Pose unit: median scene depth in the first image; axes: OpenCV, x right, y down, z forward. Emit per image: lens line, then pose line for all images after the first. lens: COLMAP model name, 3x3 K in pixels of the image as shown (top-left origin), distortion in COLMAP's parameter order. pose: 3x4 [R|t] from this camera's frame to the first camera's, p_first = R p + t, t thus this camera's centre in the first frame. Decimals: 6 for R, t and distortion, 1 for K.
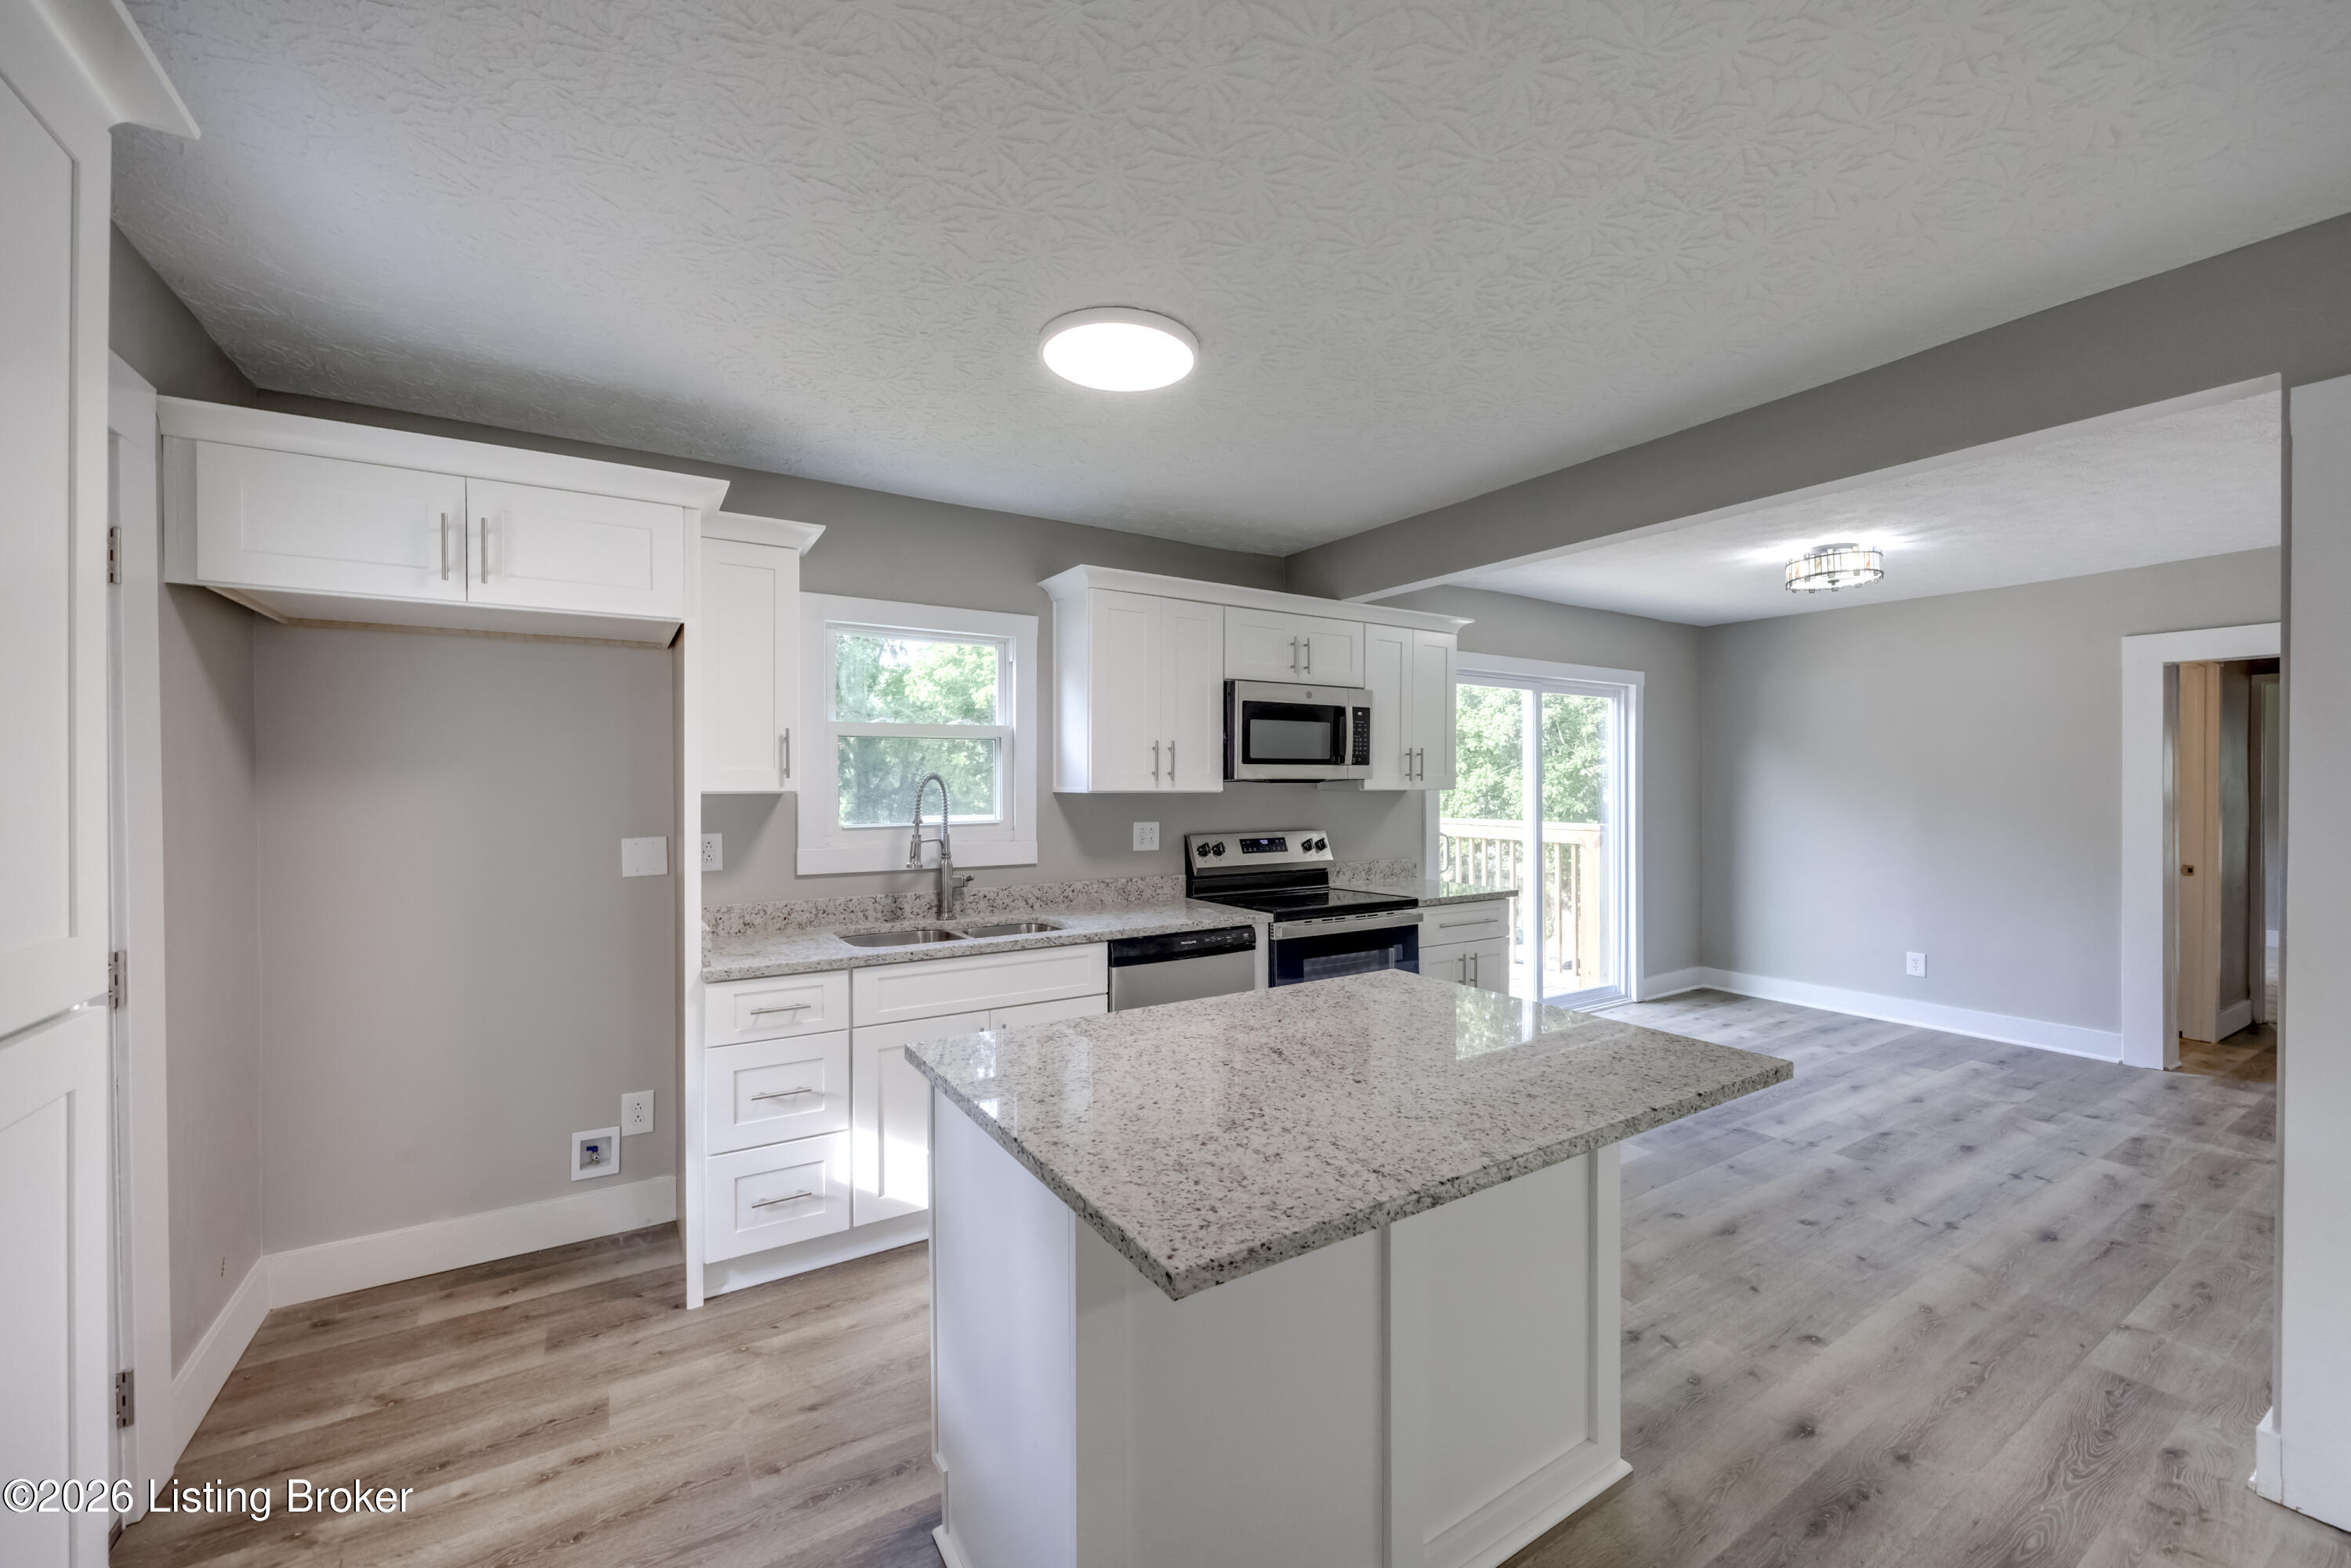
lens RADIAL K [[909.5, 0, 1171.0], [0, 909.5, 790.9], [0, 0, 1]] dist [-0.004106, 0.001364]
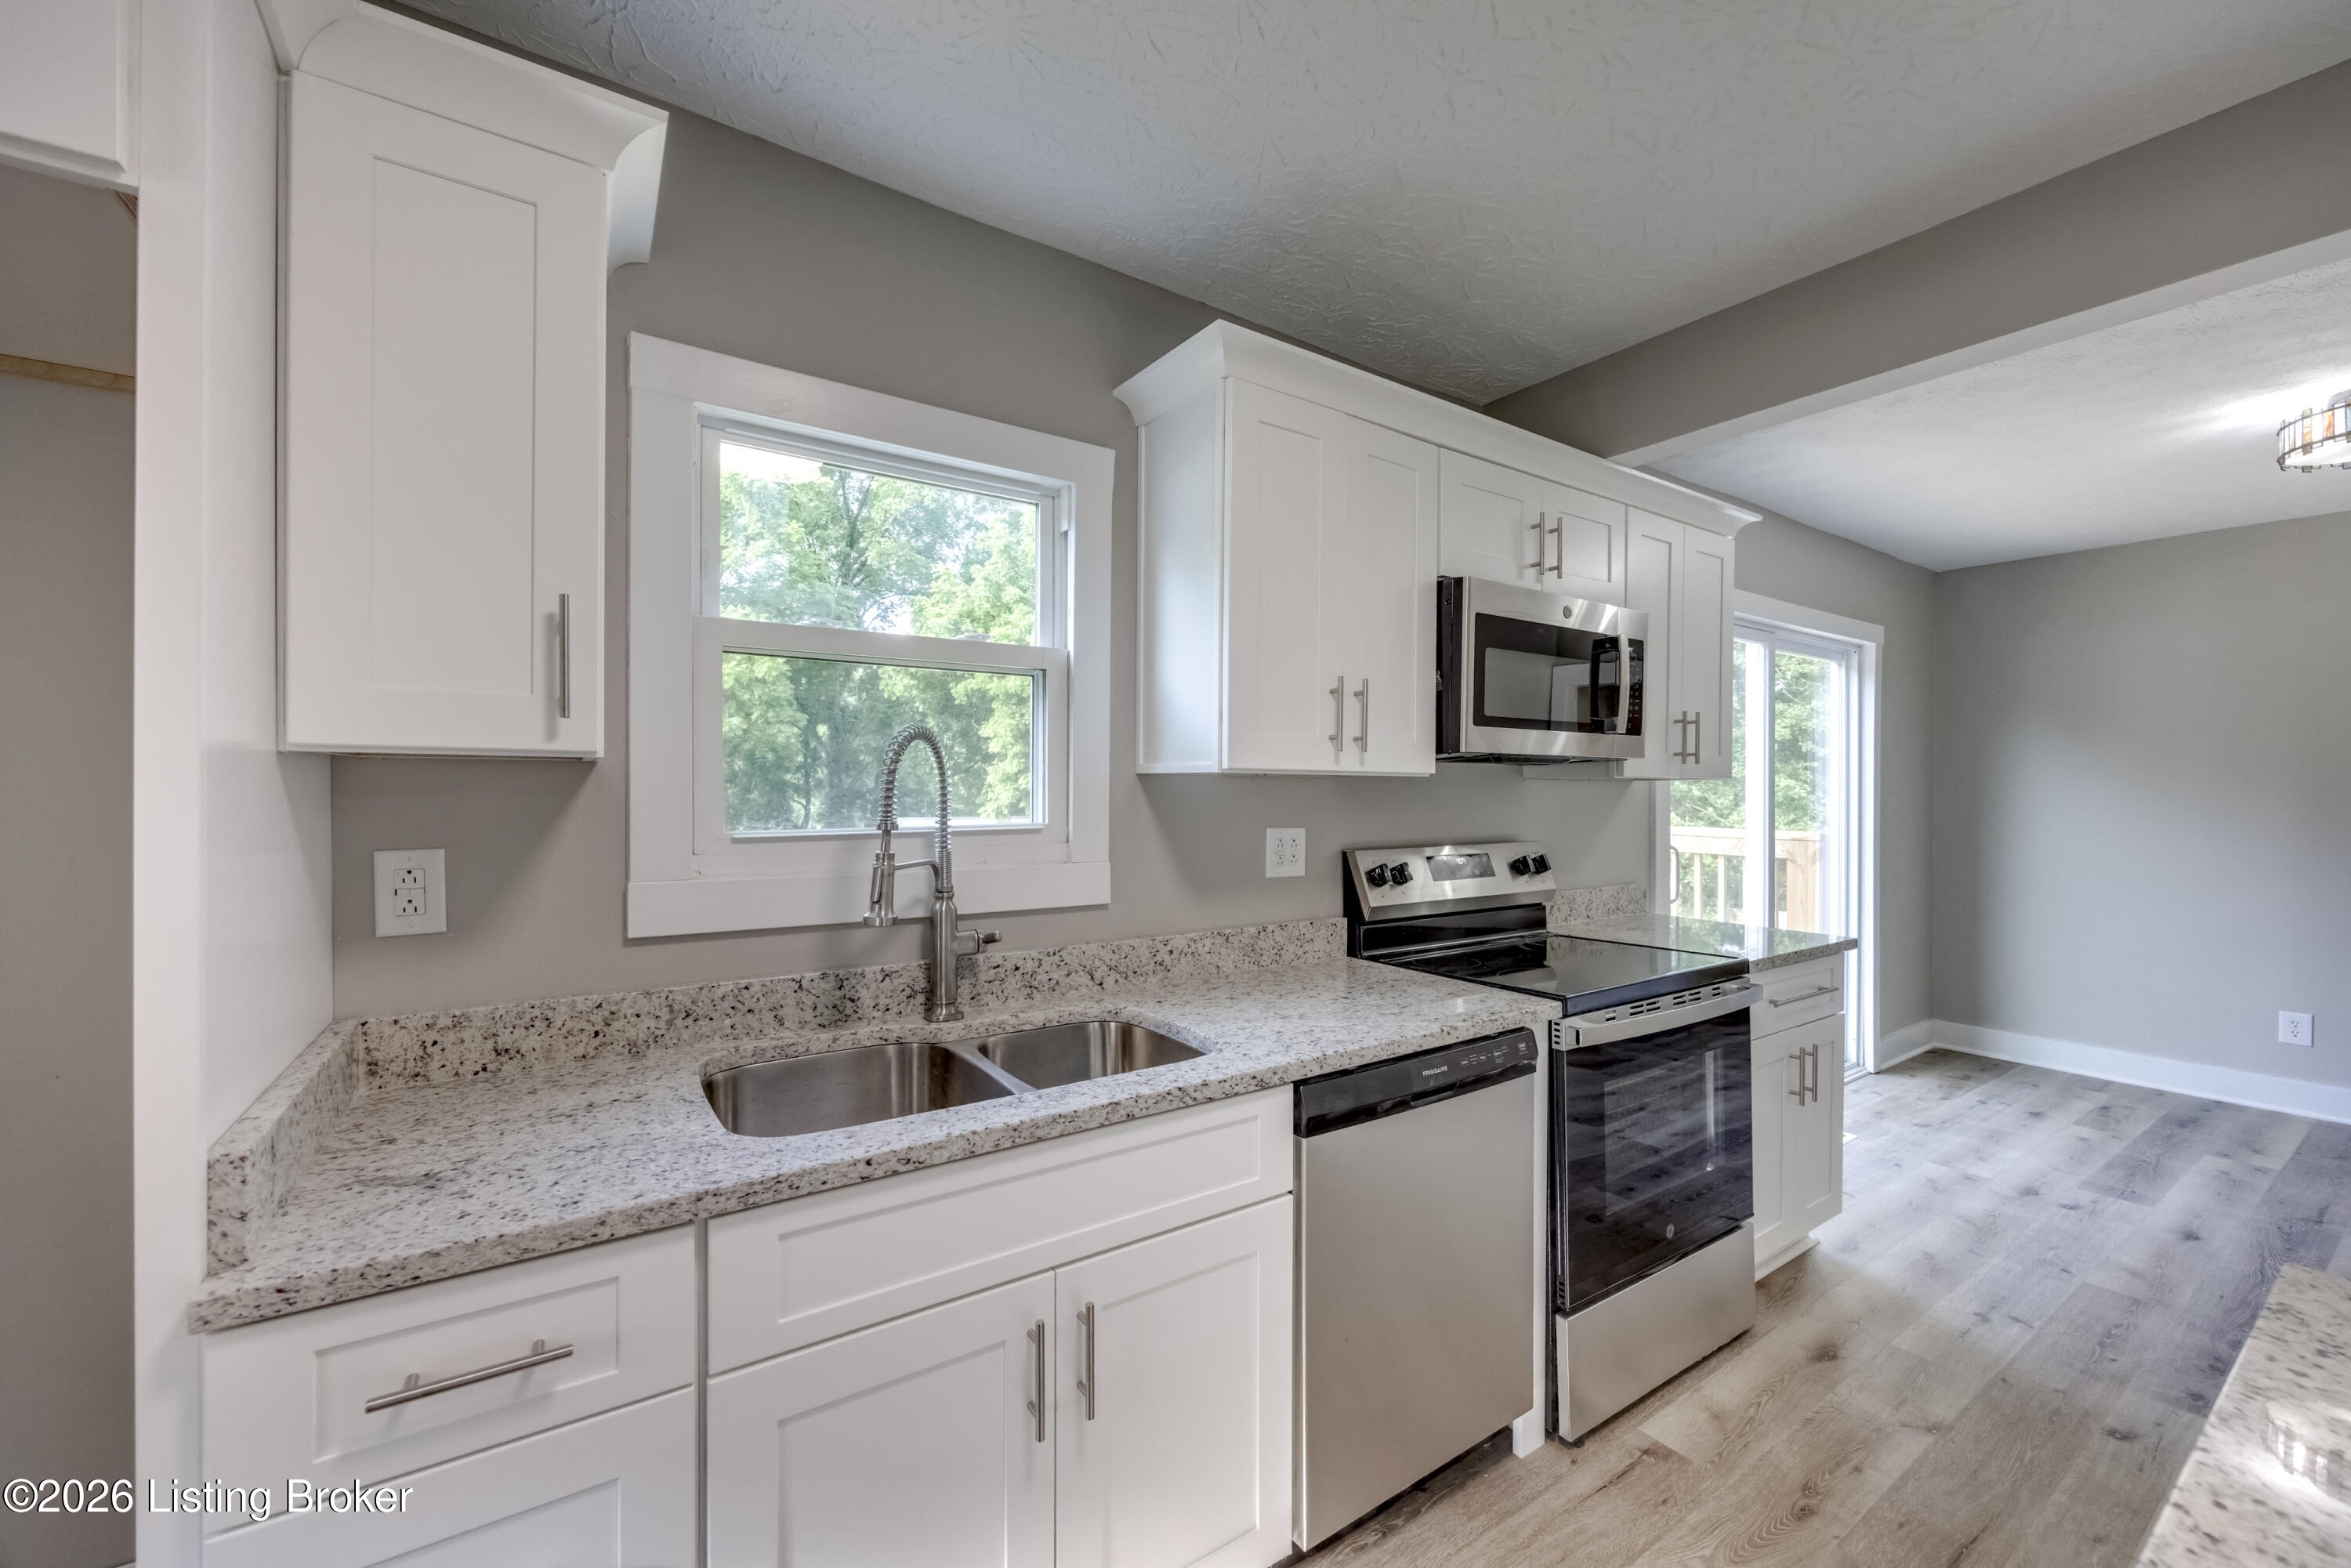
lens RADIAL K [[909.5, 0, 1183.0], [0, 909.5, 797.4], [0, 0, 1]] dist [-0.004106, 0.001364]
pose [[0.999301, 0.005429, 0.036995, -0.126188], [-0.005532, 0.999981, 0.002687, 0.014750], [-0.036980, -0.002890, 0.999312, 0.462392]]
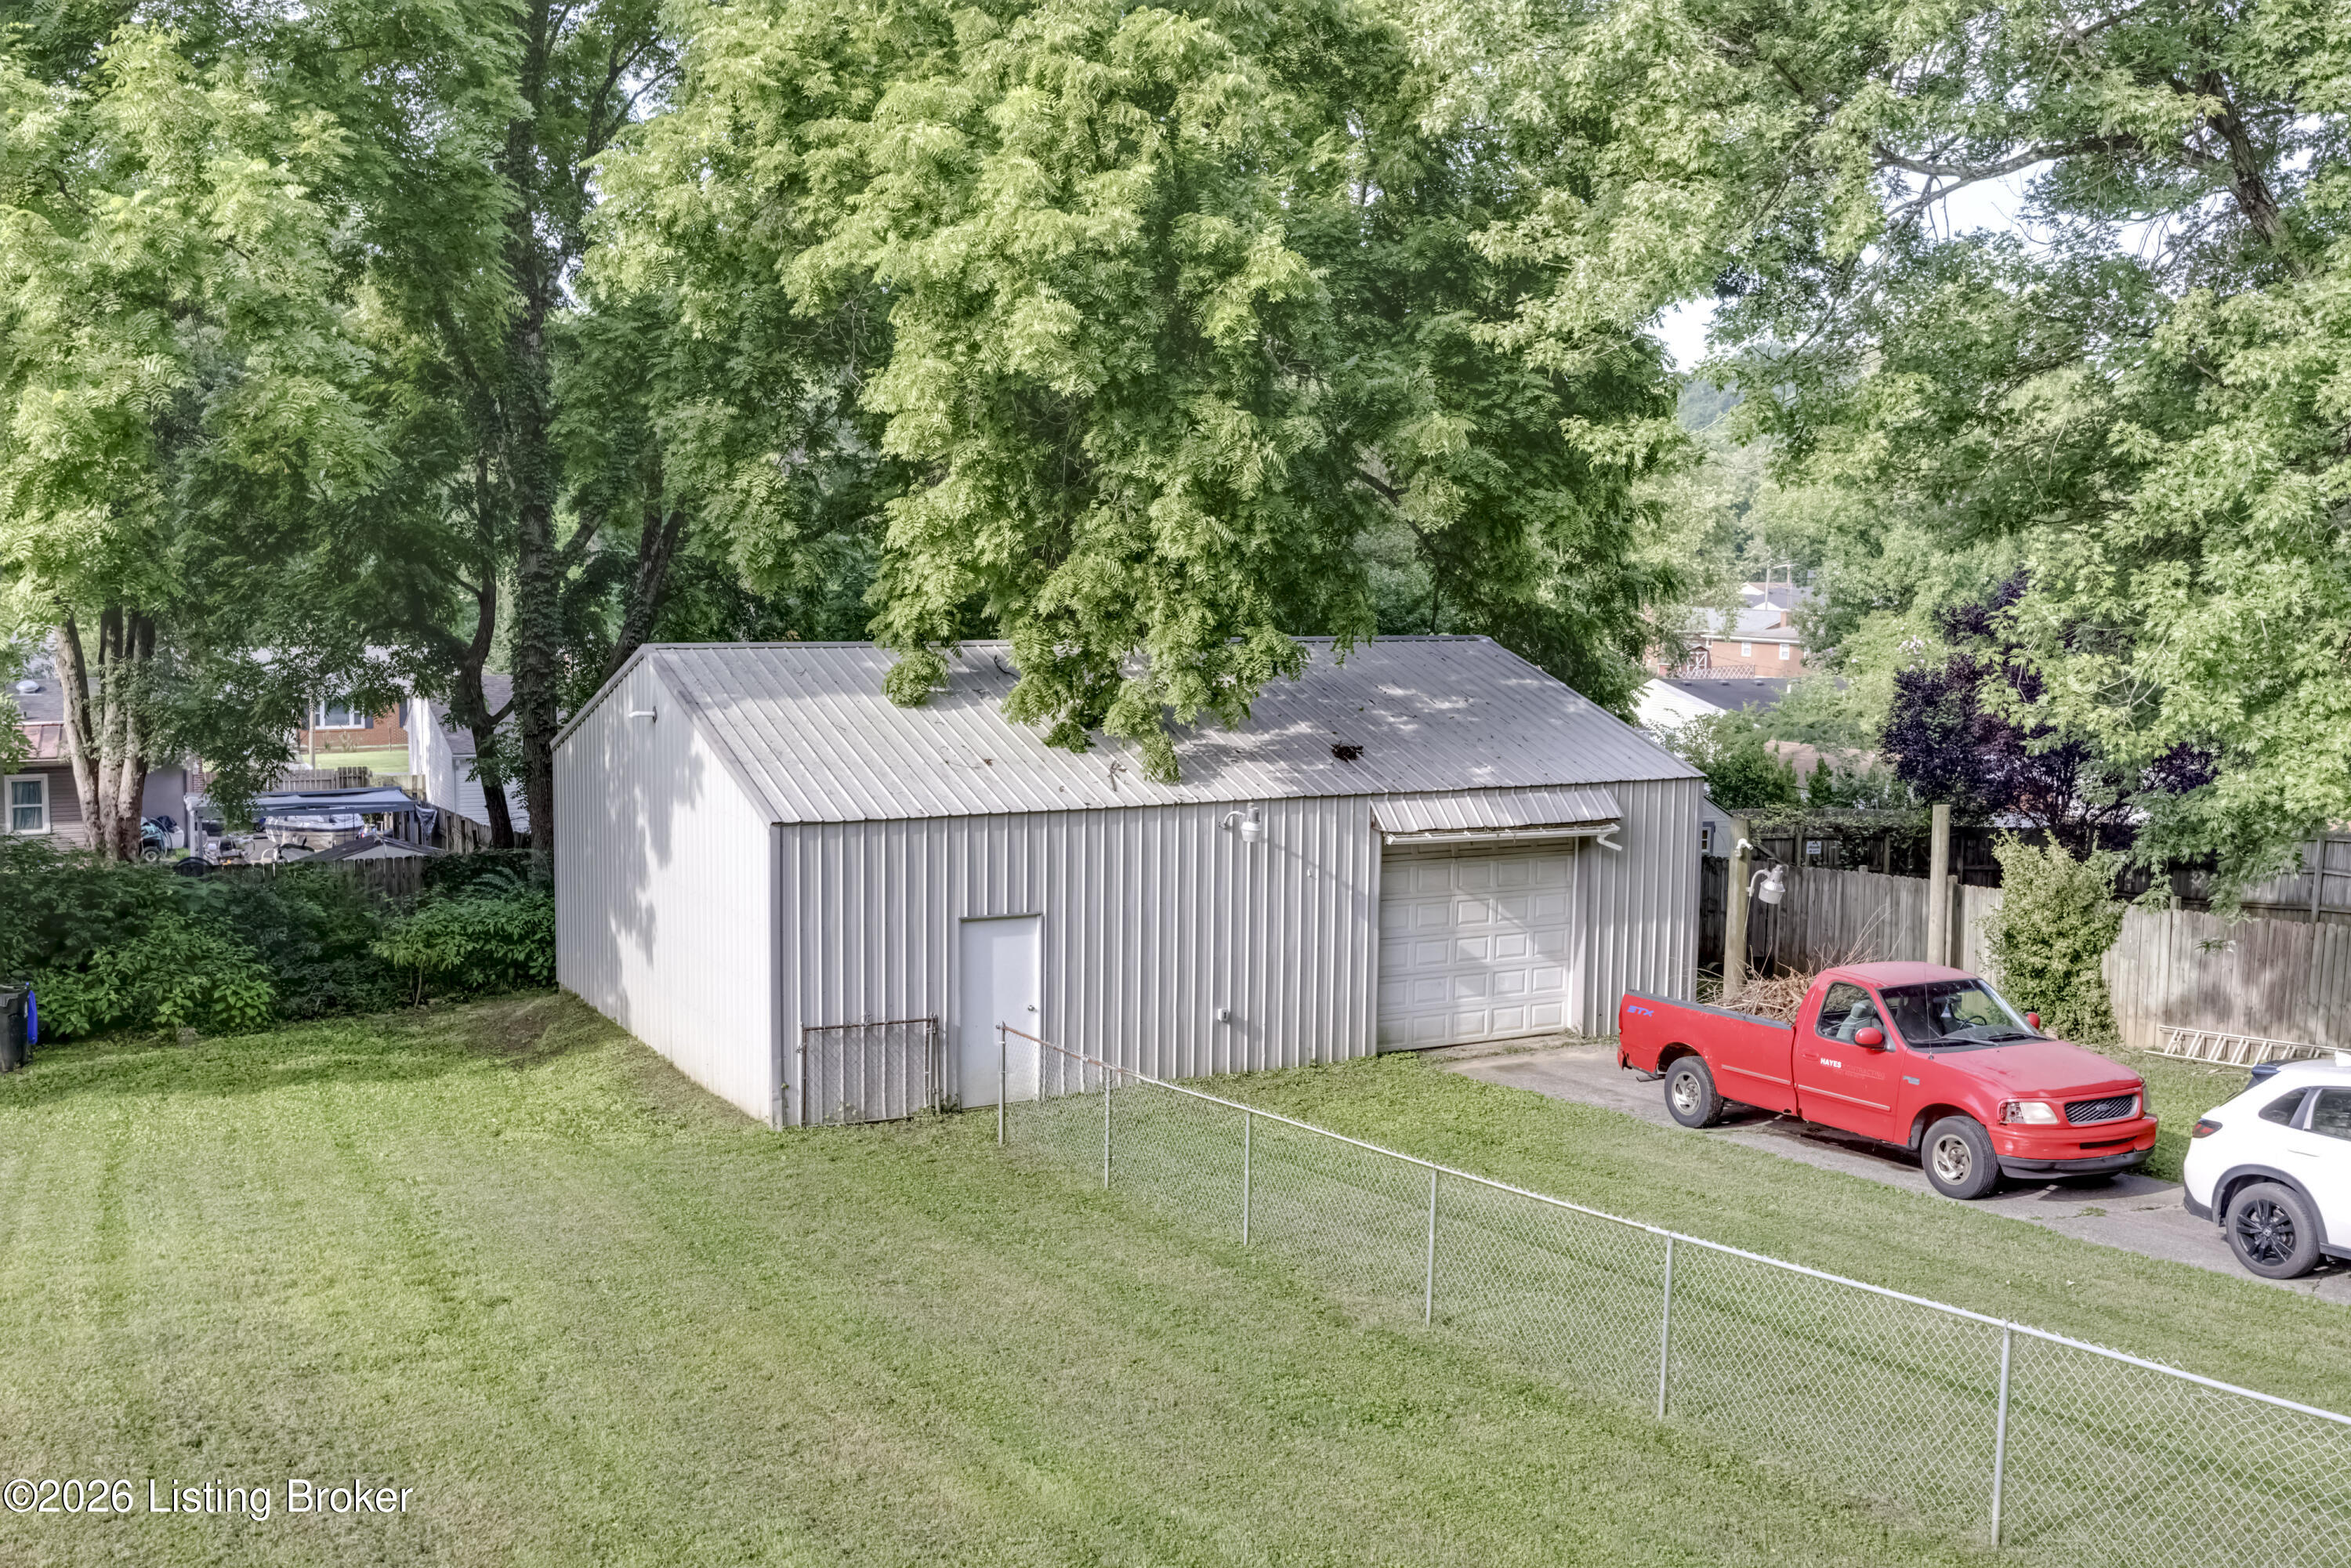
lens RADIAL K [[2181.1, 0, 1173.2], [0, 2181.1, 782.2], [0, 0, 1]] dist [-0.009285, 0.000000]
pose [[0.994616, 0.027097, -0.100024, 0.007875], [-0.016794, 0.994597, 0.102444, -0.075104], [0.102259, -0.100212, 0.989697, 2.104048]]
